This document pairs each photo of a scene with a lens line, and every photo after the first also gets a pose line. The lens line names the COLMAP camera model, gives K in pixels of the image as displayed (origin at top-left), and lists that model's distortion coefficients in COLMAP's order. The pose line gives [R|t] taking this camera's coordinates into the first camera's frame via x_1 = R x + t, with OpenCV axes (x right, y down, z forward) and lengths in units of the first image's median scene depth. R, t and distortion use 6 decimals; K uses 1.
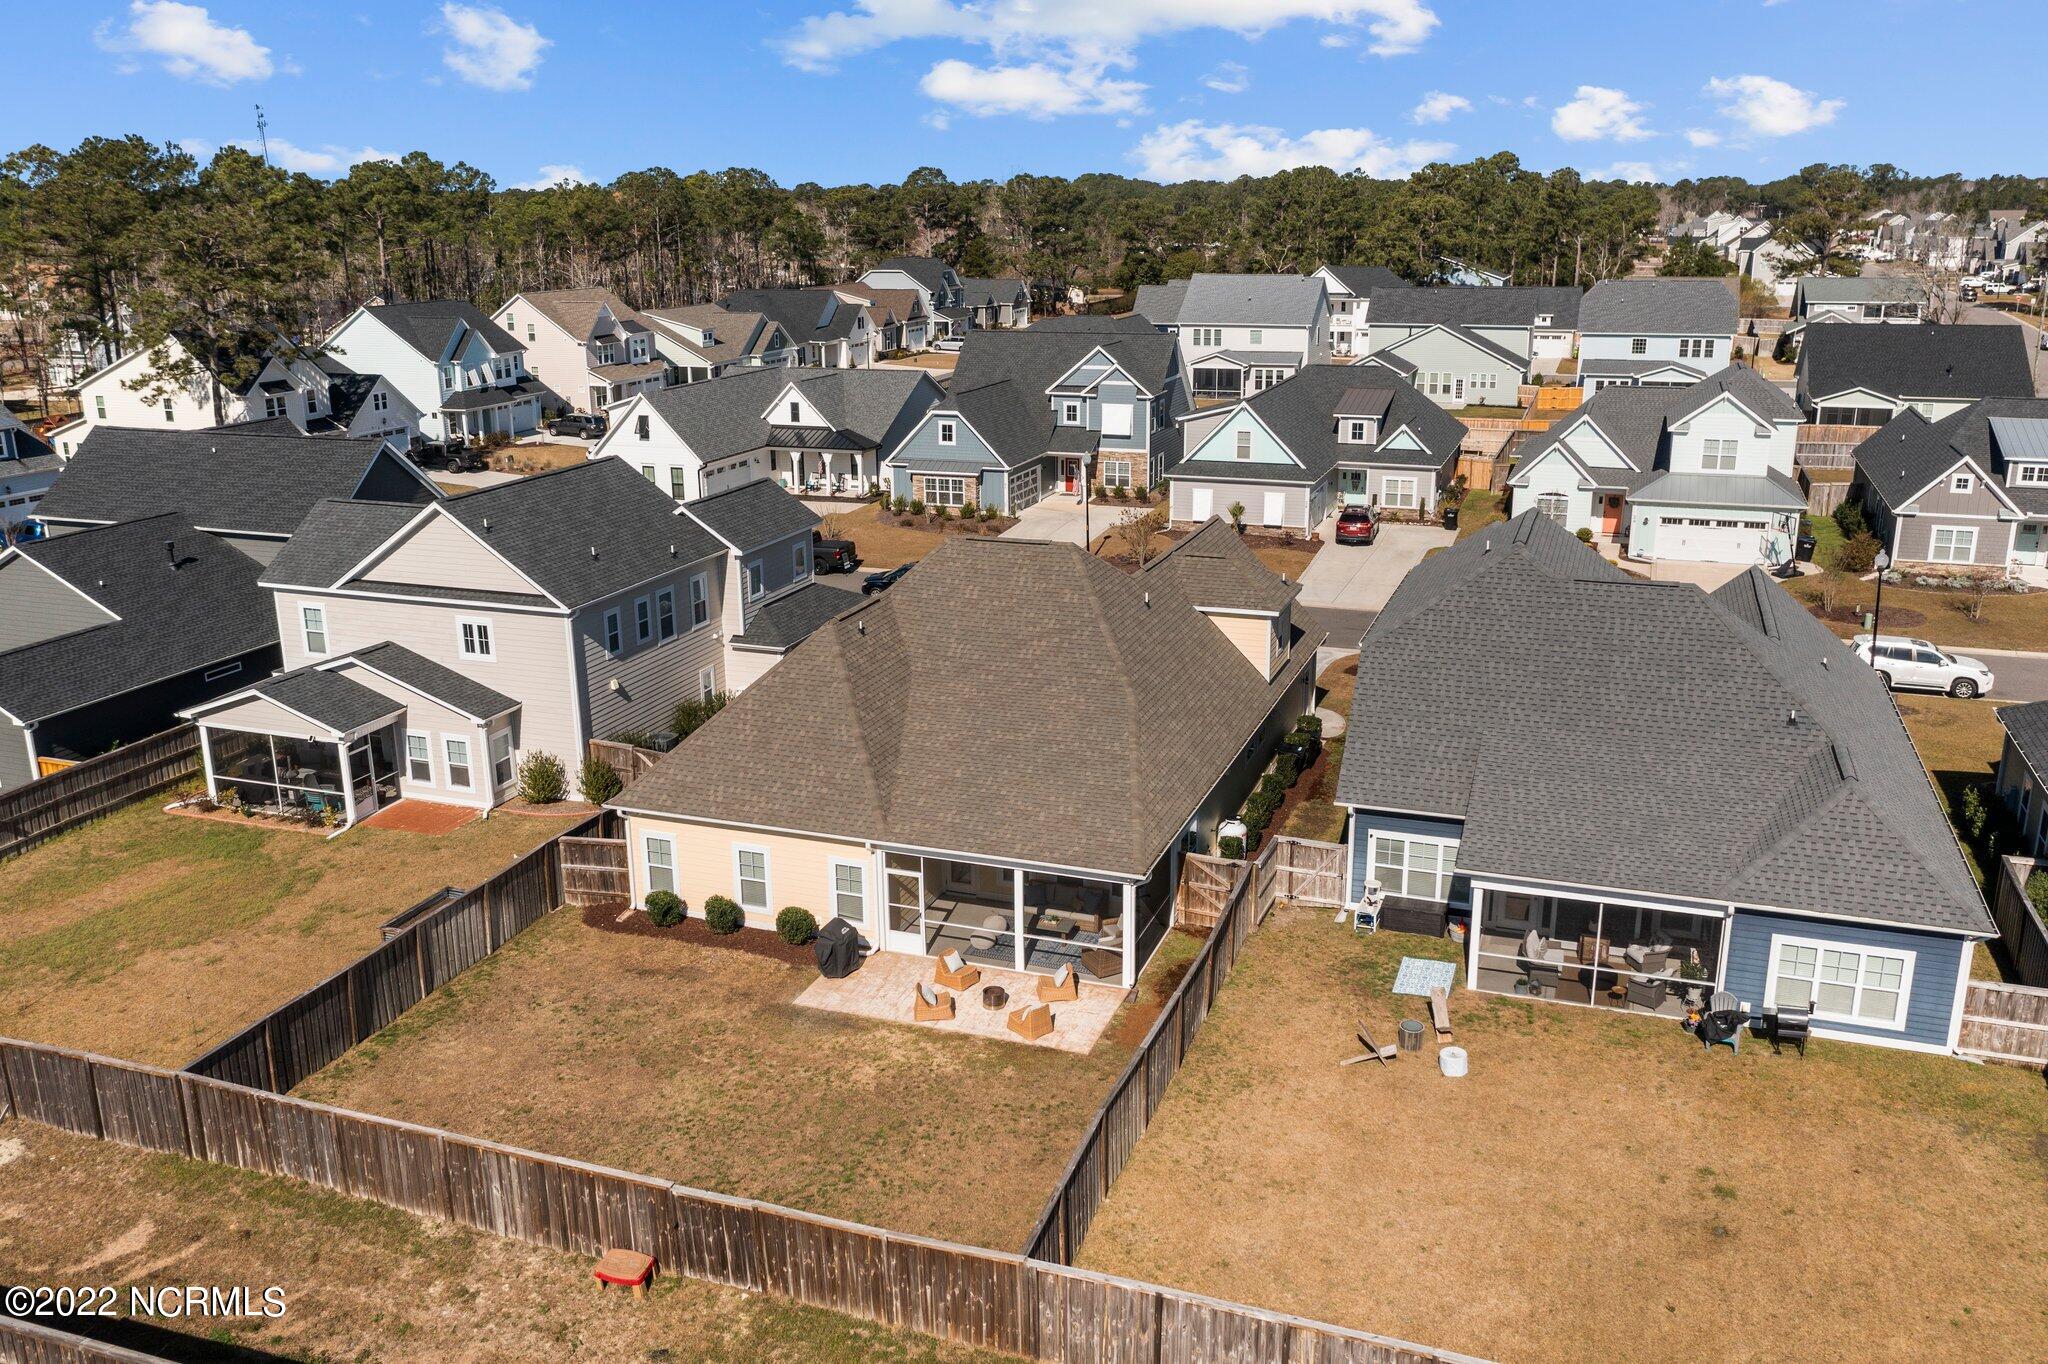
lens RADIAL K [[1671.0, 0, 1015.8], [0, 1671.0, 654.5], [0, 0, 1]] dist [-0.015174, 0.001191]
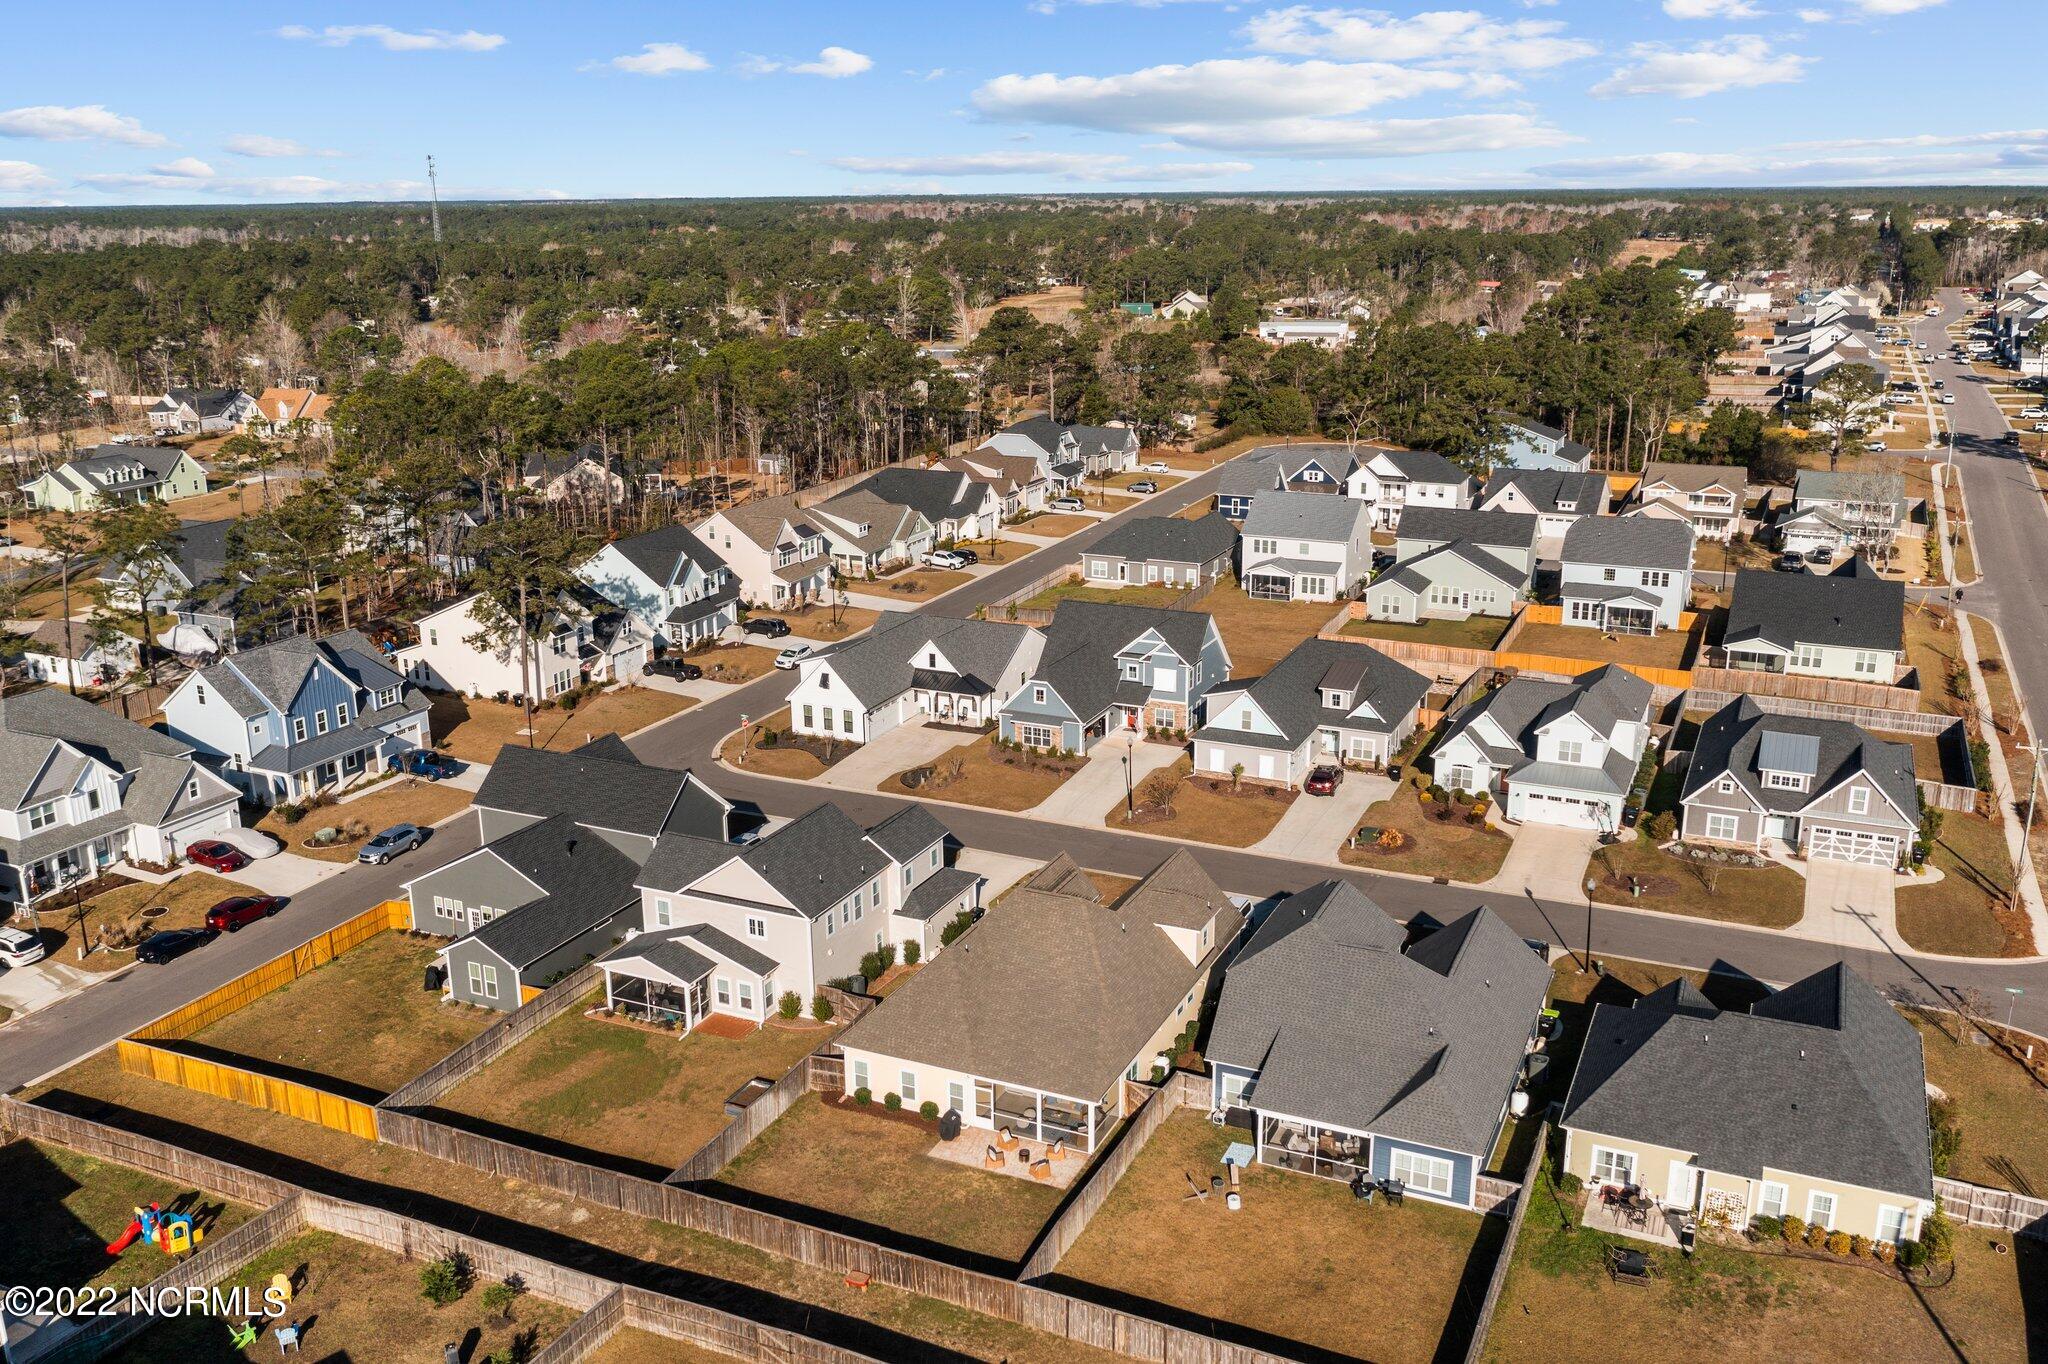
lens RADIAL K [[1712.2, 0, 1024.0], [0, 1712.2, 682.0], [0, 0, 1]] dist [-0.023066, 0.001180]
pose [[0.997077, 0.025663, -0.071966, 0.090664], [-0.024849, 0.999617, 0.012177, -0.298850], [0.072251, -0.010354, 0.997333, -0.808789]]
